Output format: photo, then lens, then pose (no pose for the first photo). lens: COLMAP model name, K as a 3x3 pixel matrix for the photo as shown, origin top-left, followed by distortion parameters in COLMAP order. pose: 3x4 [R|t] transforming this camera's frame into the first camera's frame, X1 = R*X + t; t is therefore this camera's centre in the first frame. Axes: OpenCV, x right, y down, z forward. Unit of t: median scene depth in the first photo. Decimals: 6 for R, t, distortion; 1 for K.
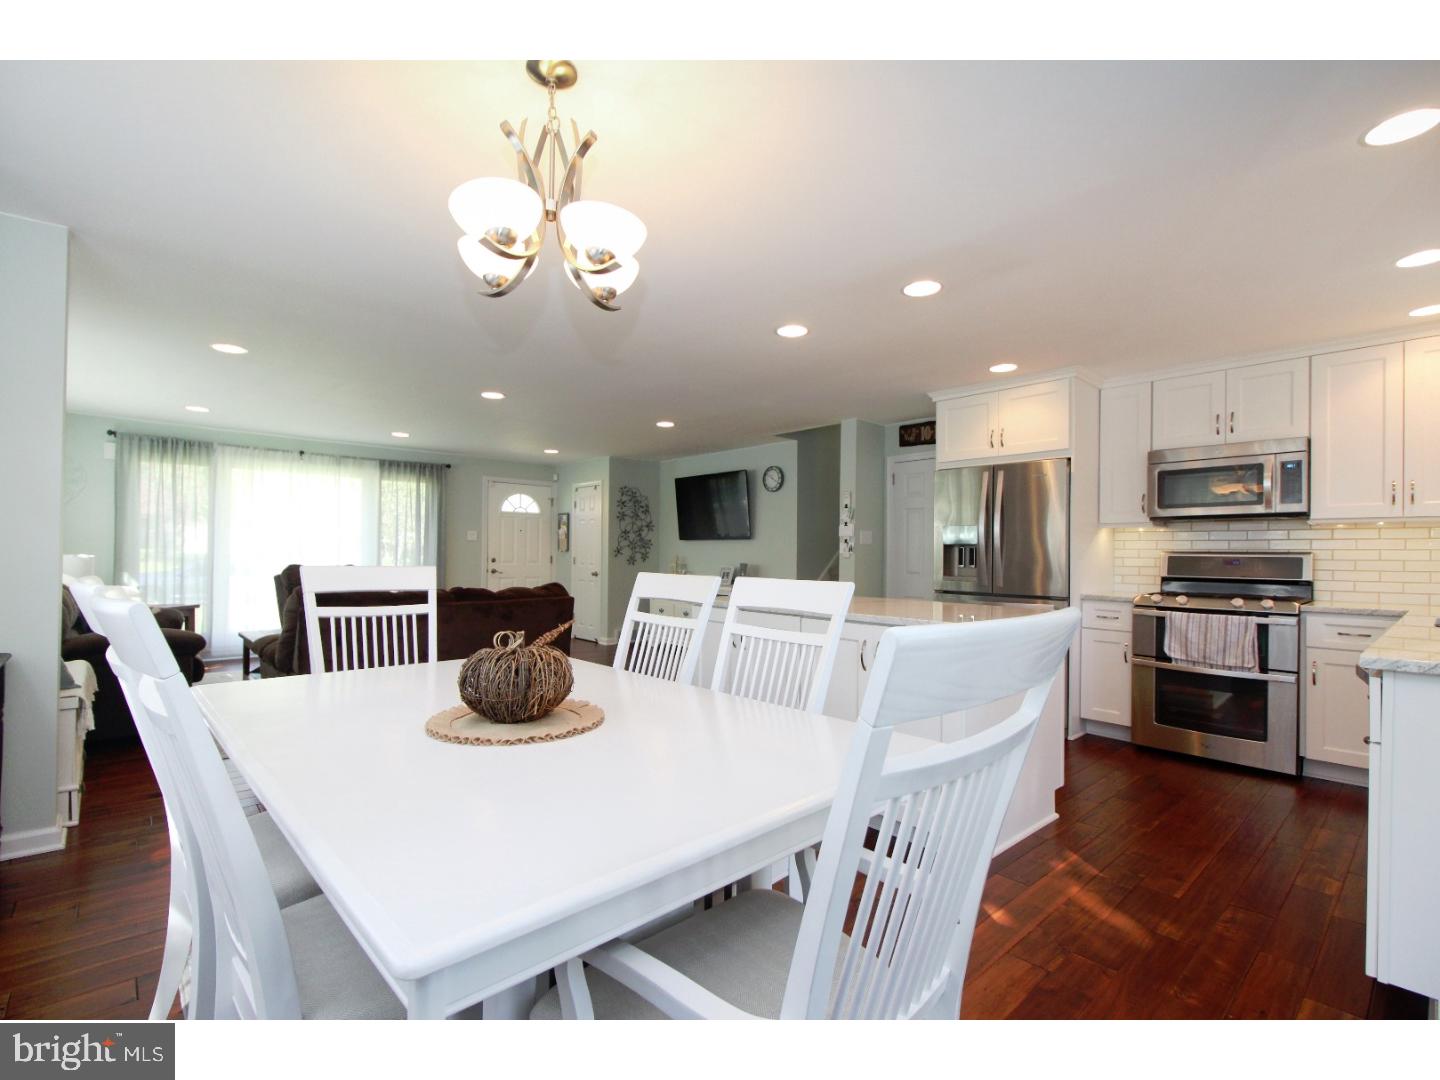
lens RADIAL K [[667.9, 0, 730.1], [0, 667.9, 546.7], [0, 0, 1]] dist [-0.000405, -0.009995]
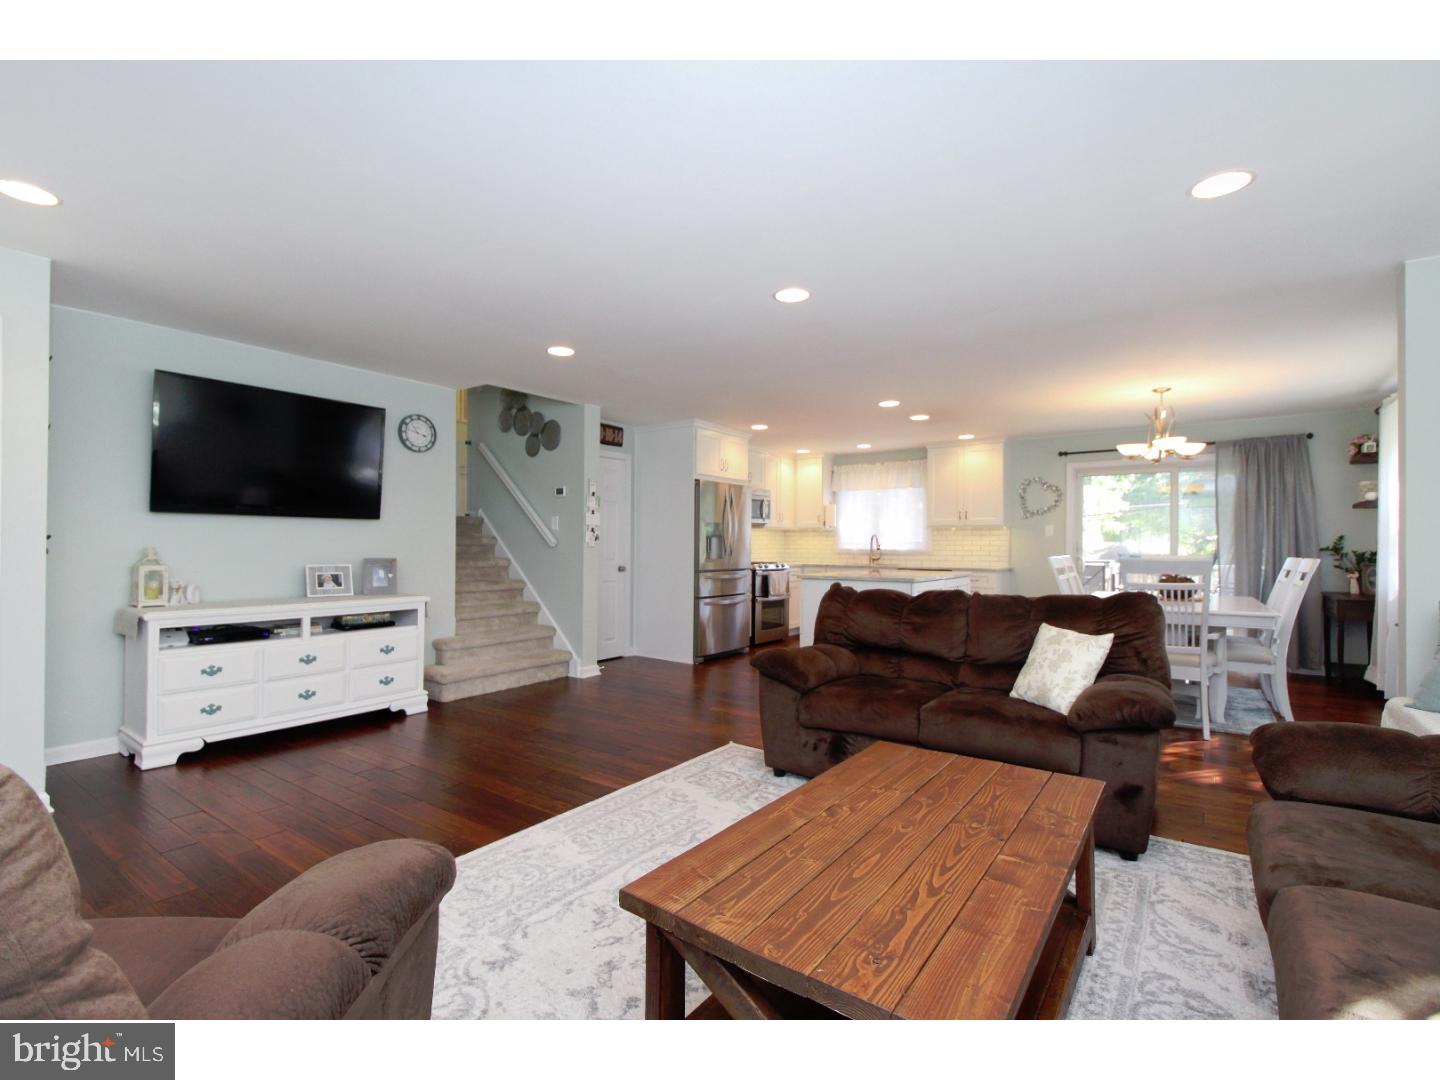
lens RADIAL K [[650.5, 0, 708.4], [0, 650.5, 546.6], [0, 0, 1]] dist [0.002095, -0.007948]
pose [[-0.186303, -0.016014, 0.982362, -0.796291], [-0.018592, 0.999746, 0.012772, 0.000883], [-0.982316, -0.015884, -0.186553, 1.015180]]
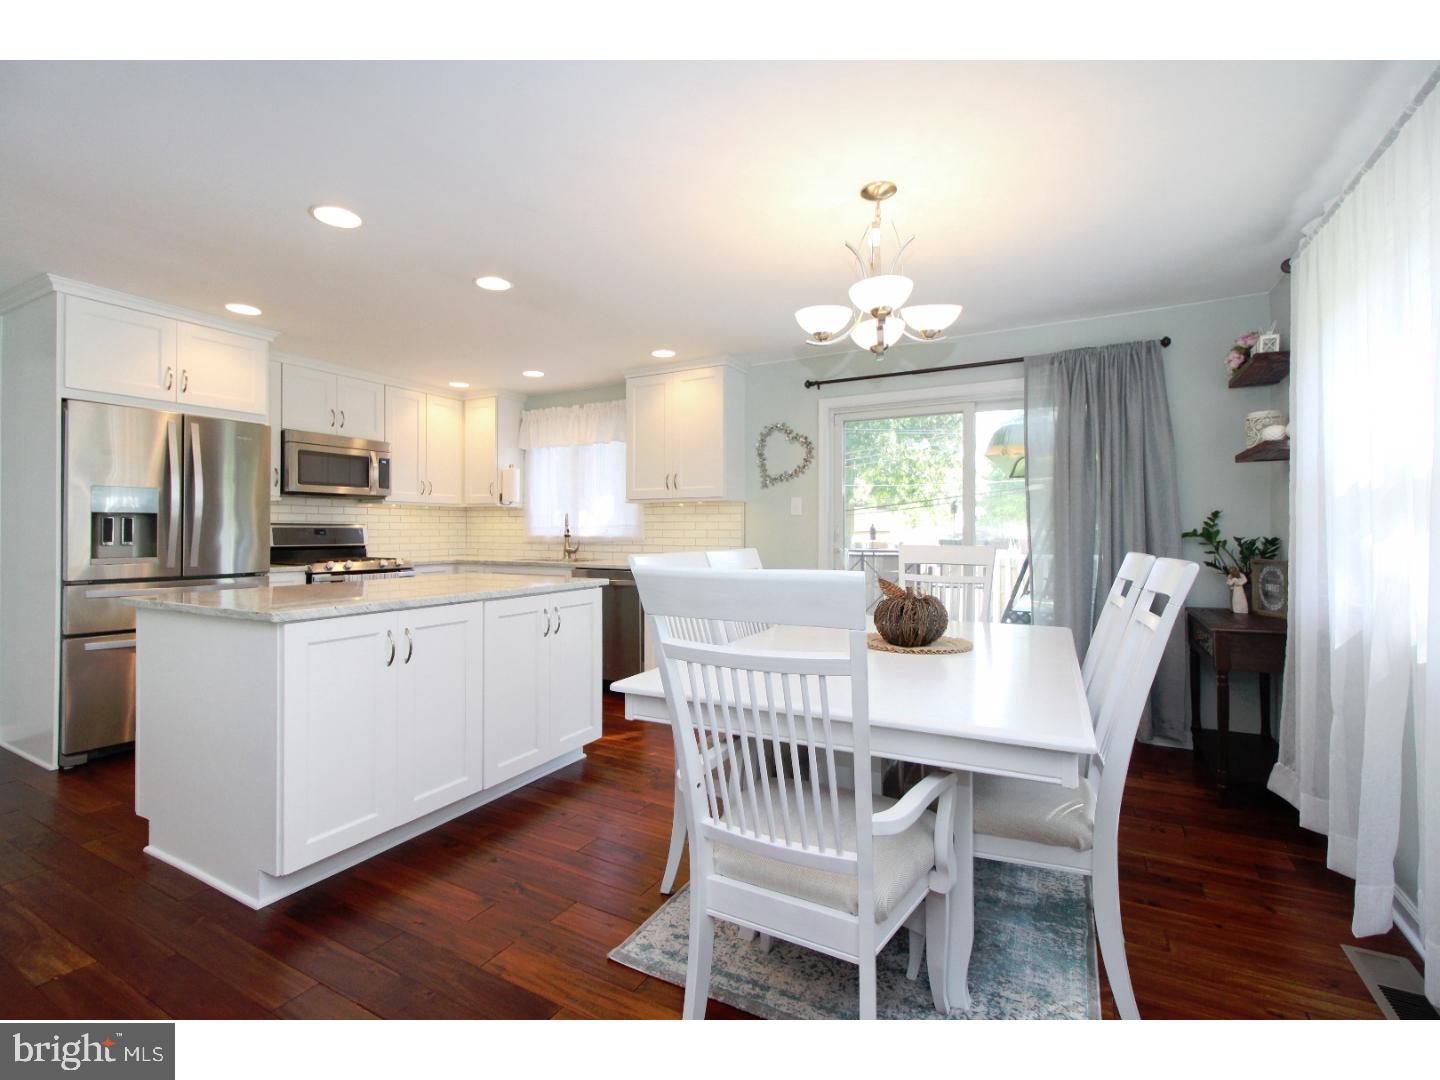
lens RADIAL K [[646.2, 0, 712.7], [0, 646.2, 528.2], [0, 0, 1]] dist [0.008958, -0.008905]
pose [[-0.323965, -0.009155, 0.946025, -0.414935], [-0.017026, 0.999848, 0.003845, -0.000463], [-0.945916, -0.014861, -0.324071, 0.504469]]
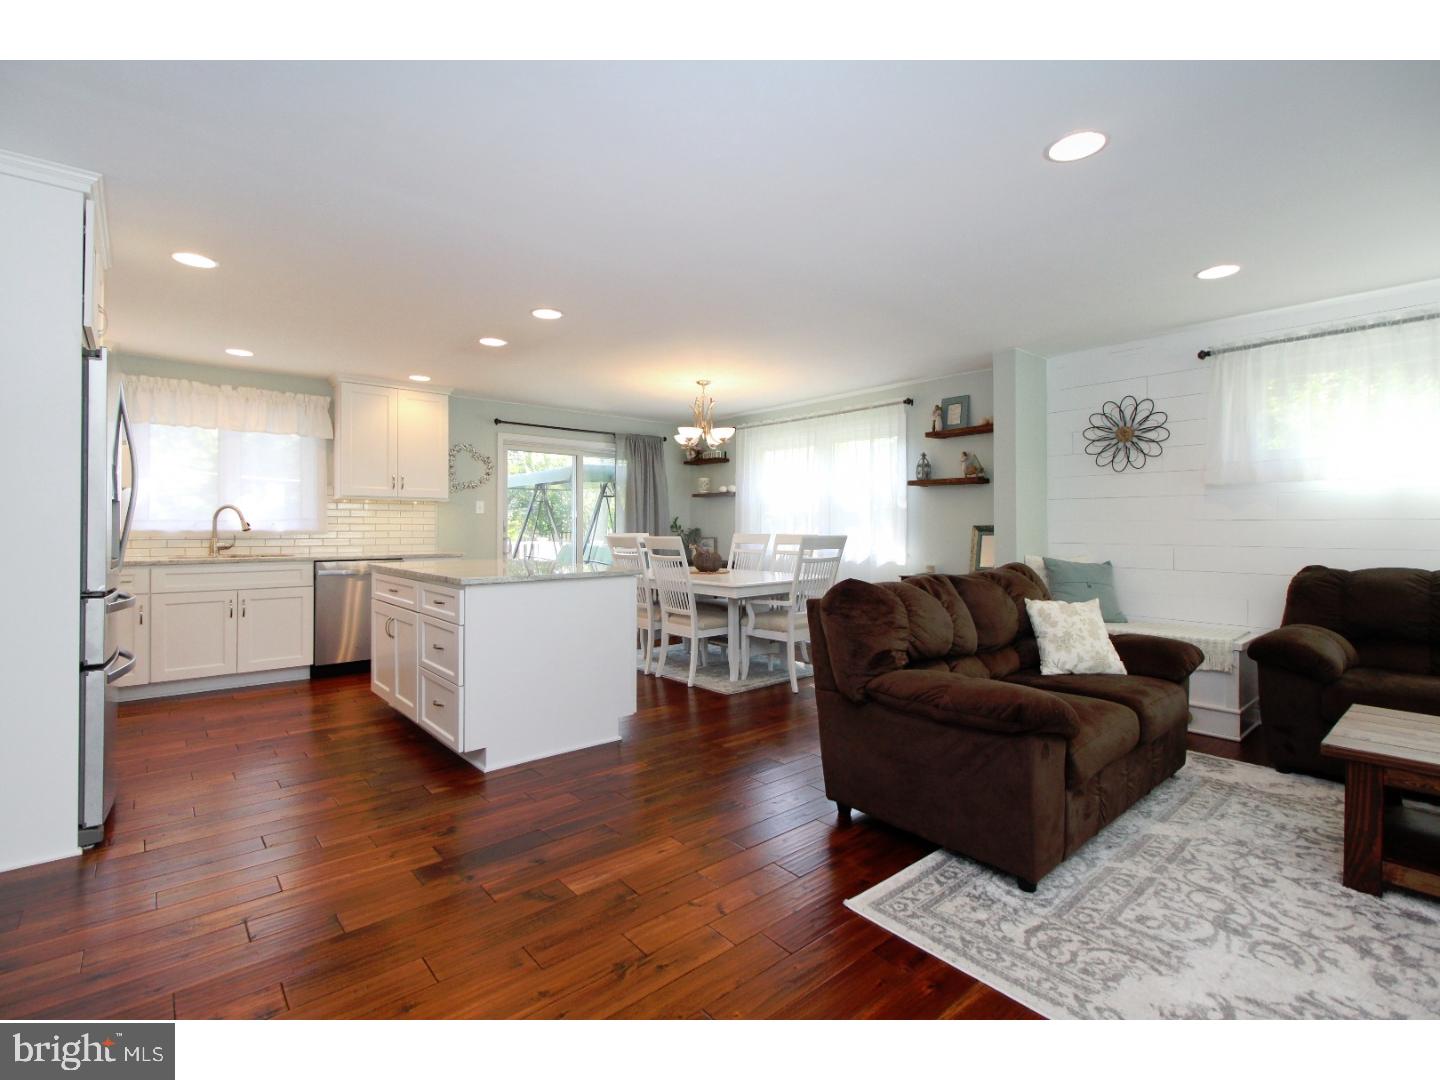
lens RADIAL K [[663.7, 0, 711.7], [0, 663.7, 523.9], [0, 0, 1]] dist [0.020952, -0.009729]
pose [[-0.999435, -0.013526, 0.030753, -0.127871], [-0.014018, 0.999776, -0.015835, 0.013841], [-0.030532, -0.016258, -0.999402, 1.233072]]
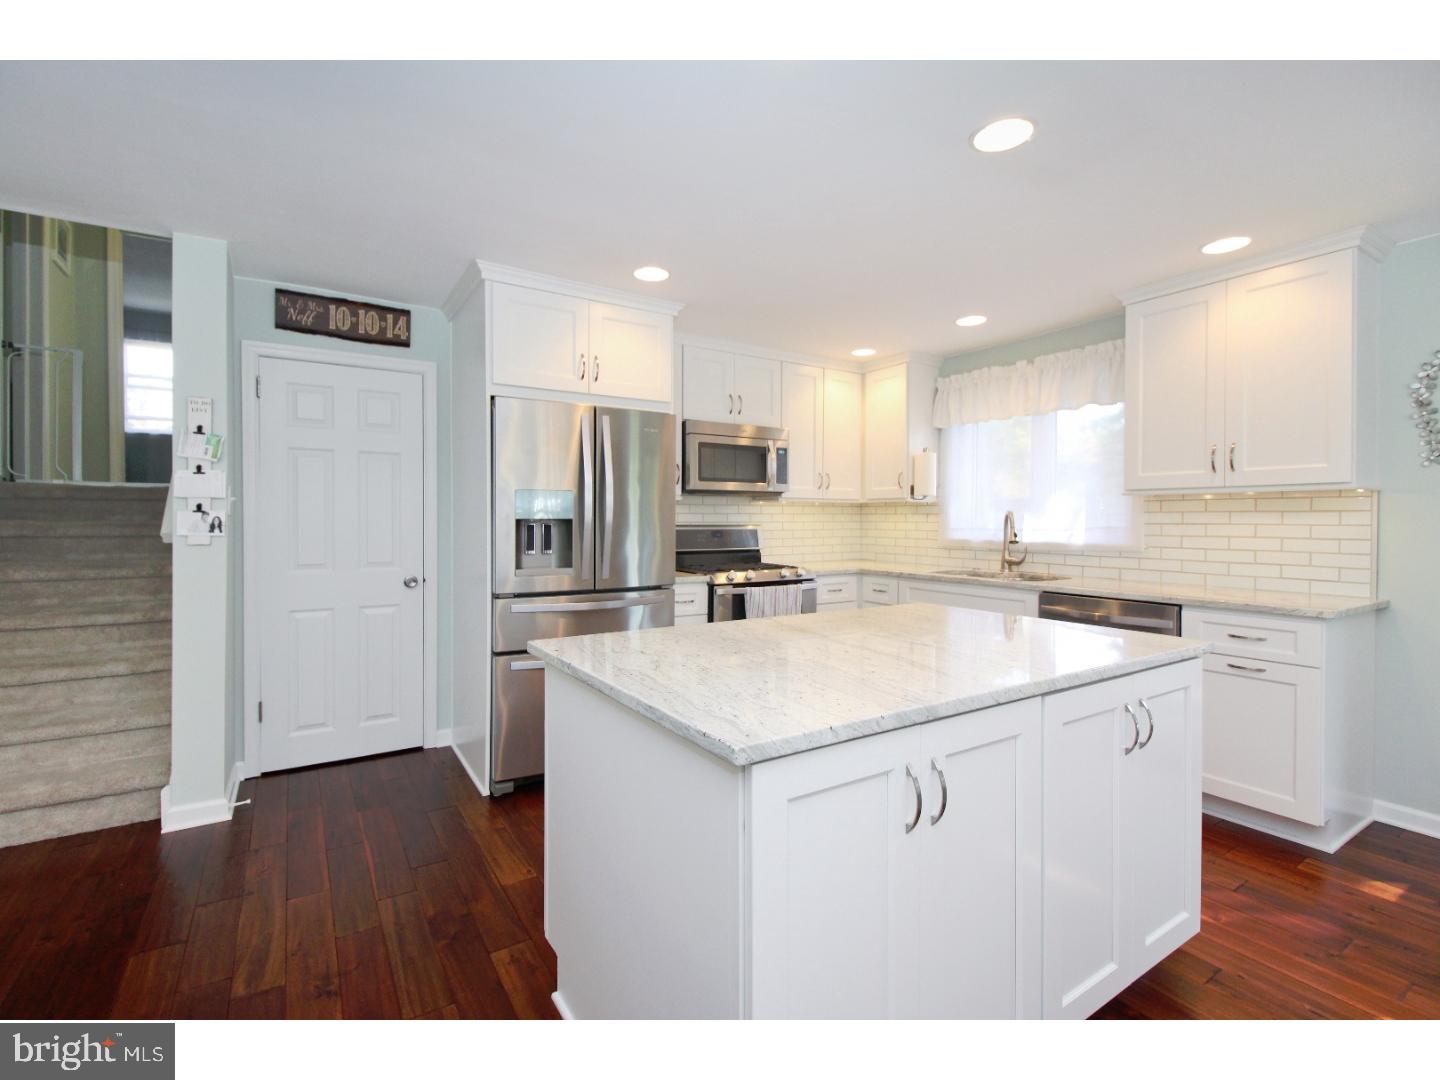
lens RADIAL K [[646.2, 0, 712.7], [0, 646.2, 528.2], [0, 0, 1]] dist [0.008958, -0.008905]
pose [[0.177936, -0.025844, 0.983703, -0.194885], [-0.012031, 0.999523, 0.028436, -0.011563], [-0.983969, -0.016895, 0.177540, 0.584893]]
